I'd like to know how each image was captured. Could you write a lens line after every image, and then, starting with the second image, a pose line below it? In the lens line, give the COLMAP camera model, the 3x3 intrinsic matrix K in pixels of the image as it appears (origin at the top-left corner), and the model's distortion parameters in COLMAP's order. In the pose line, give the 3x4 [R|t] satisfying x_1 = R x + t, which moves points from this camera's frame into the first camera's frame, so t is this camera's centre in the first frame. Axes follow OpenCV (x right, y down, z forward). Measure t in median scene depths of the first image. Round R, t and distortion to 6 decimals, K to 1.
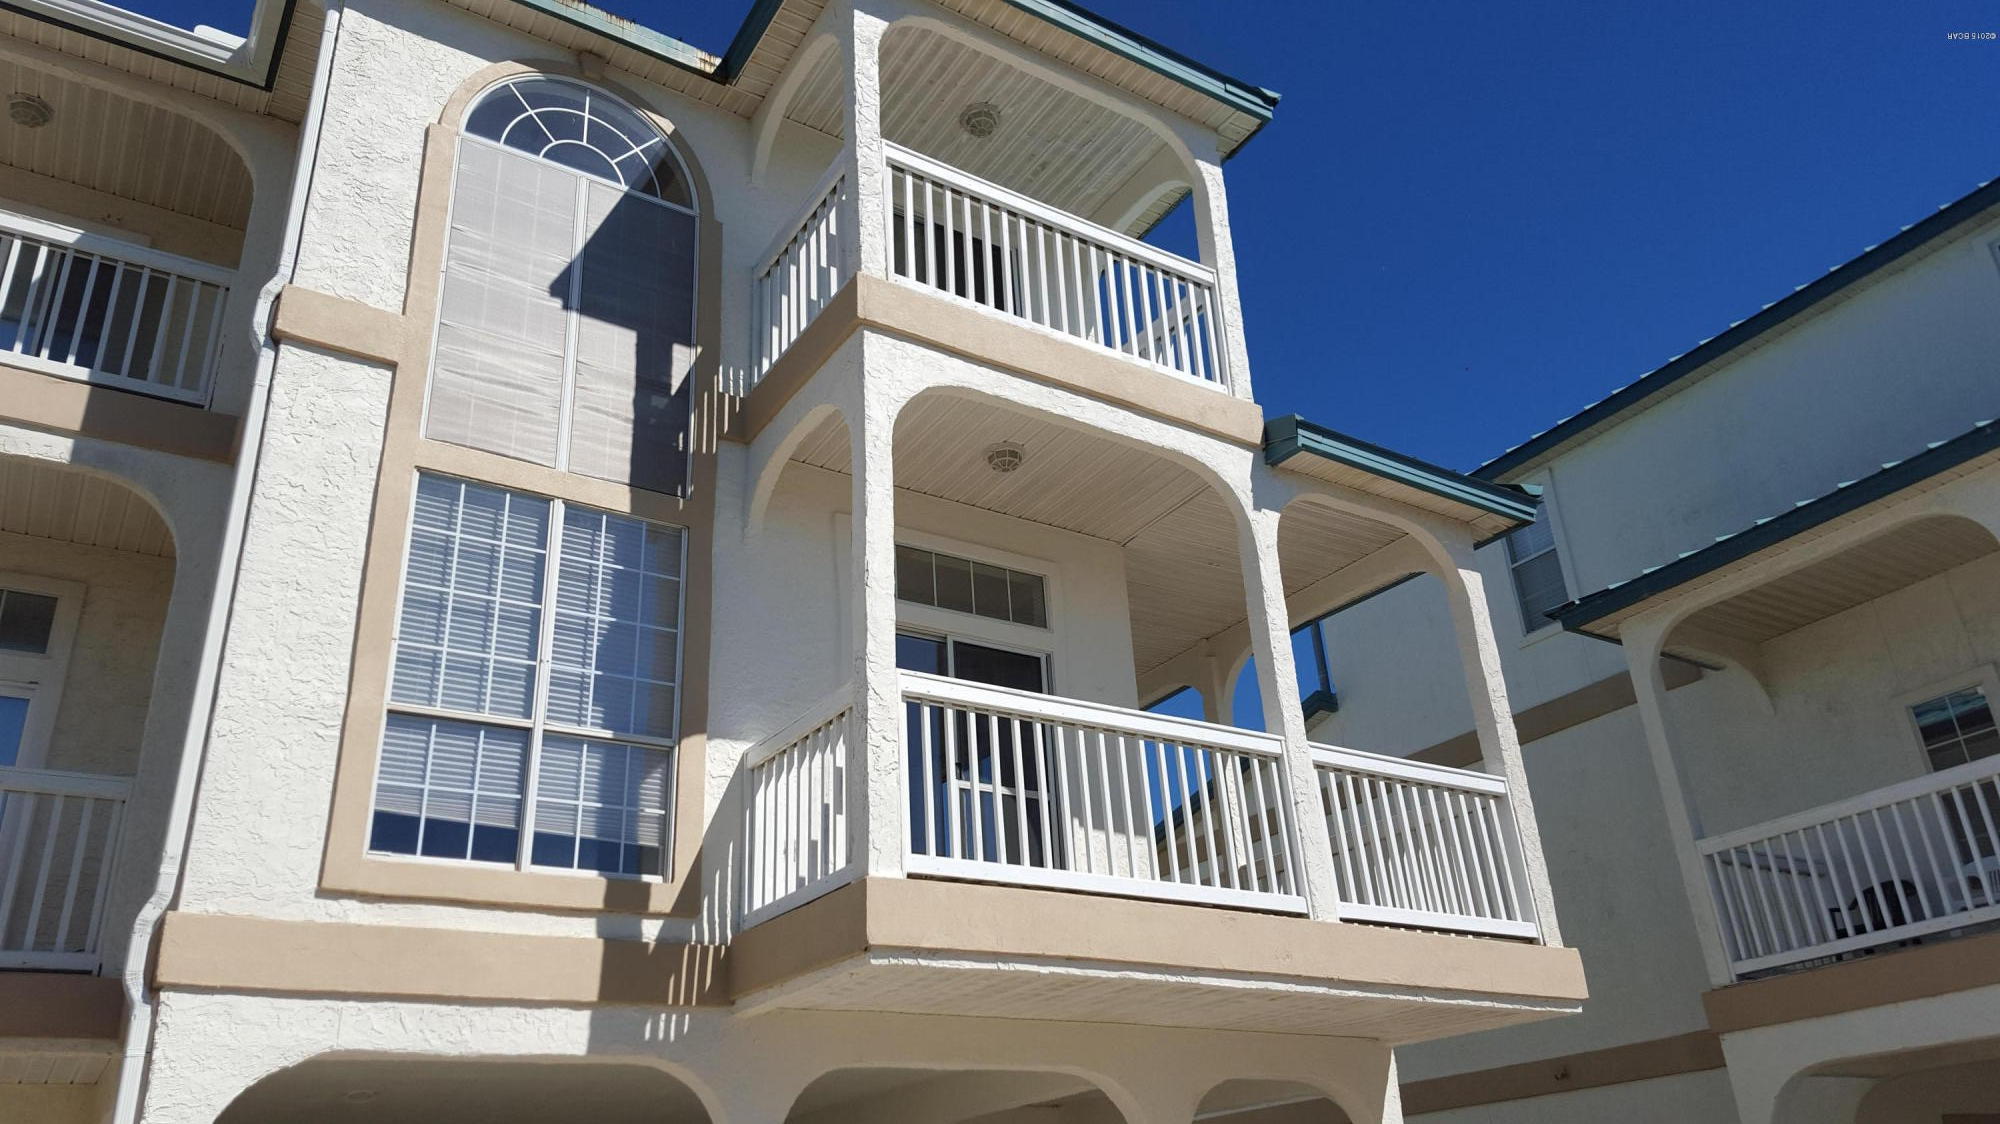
lens RADIAL K [[1487.0, 0, 1004.8], [0, 1487.0, 575.4], [0, 0, 1]] dist [0.149601, -0.249431]
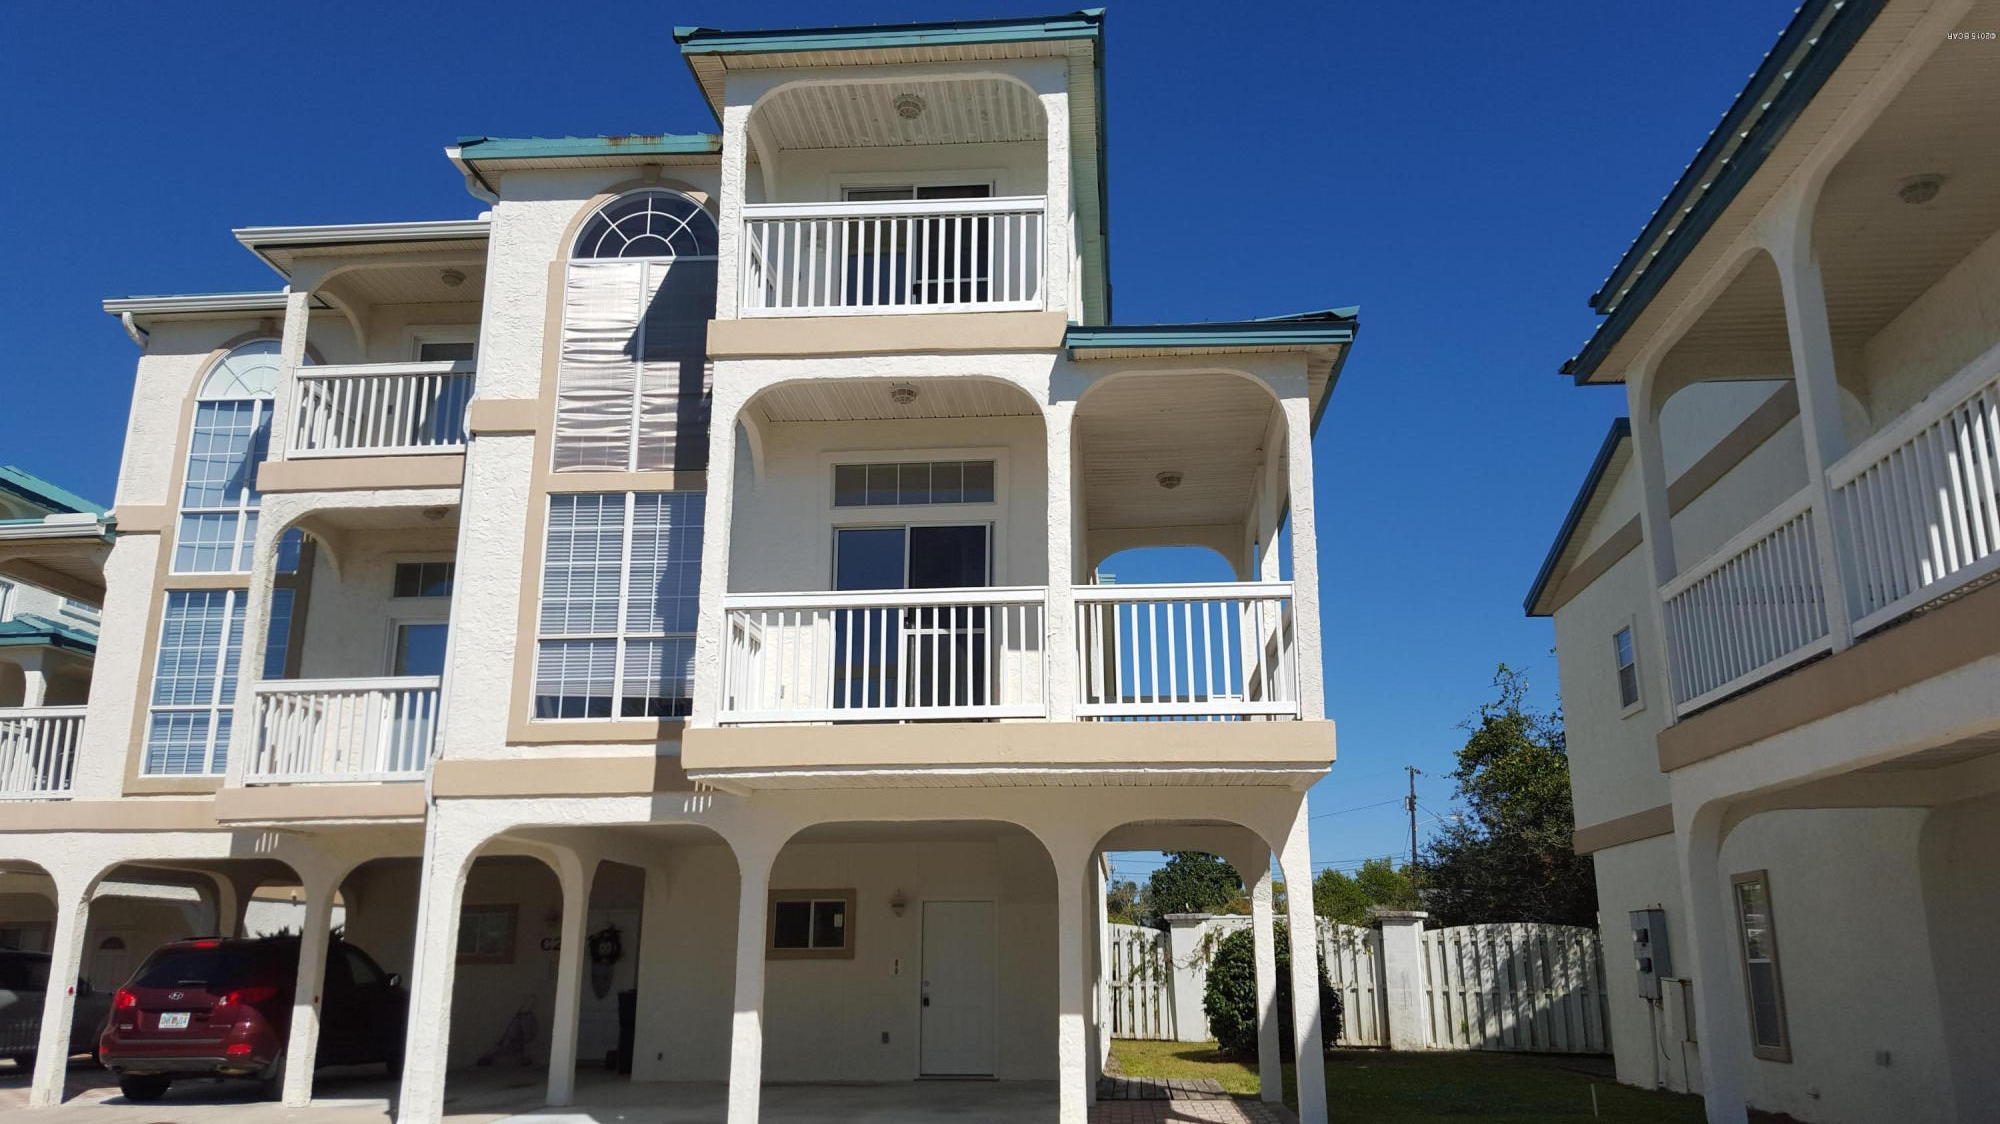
lens RADIAL K [[1486.5, 0, 1013.4], [0, 1486.5, 569.9], [0, 0, 1]] dist [0.200665, -0.455166]
pose [[0.795989, -0.099776, -0.597031, 1.001934], [0.218396, 0.967225, 0.129534, -0.089215], [0.564539, -0.233497, 0.791691, -0.070988]]
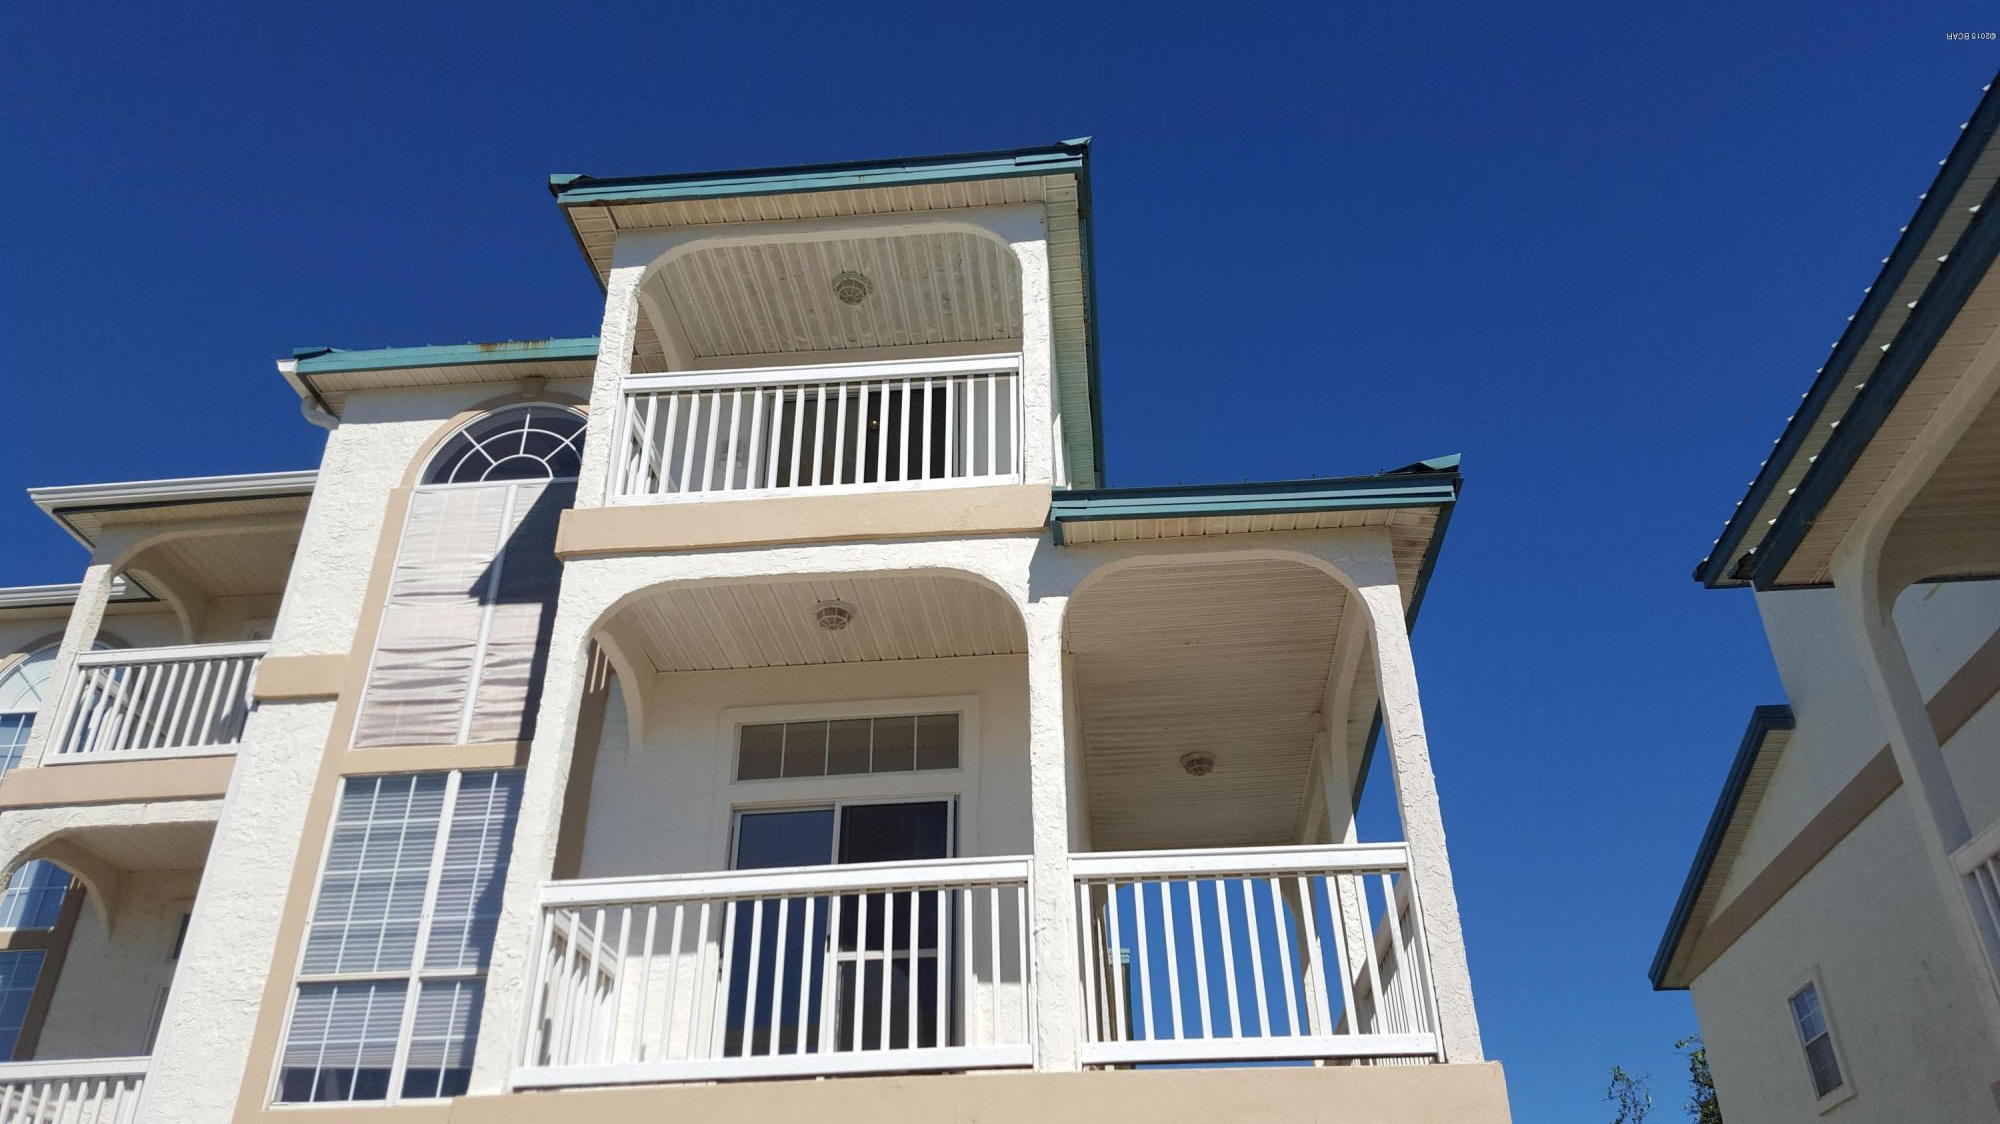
lens RADIAL K [[1487.0, 0, 1004.8], [0, 1487.0, 575.4], [0, 0, 1]] dist [0.149601, -0.249431]
pose [[0.788832, -0.277488, -0.548402, 0.735147], [0.233521, 0.960681, -0.150197, 0.081206], [0.568517, -0.009583, 0.822616, 0.279368]]
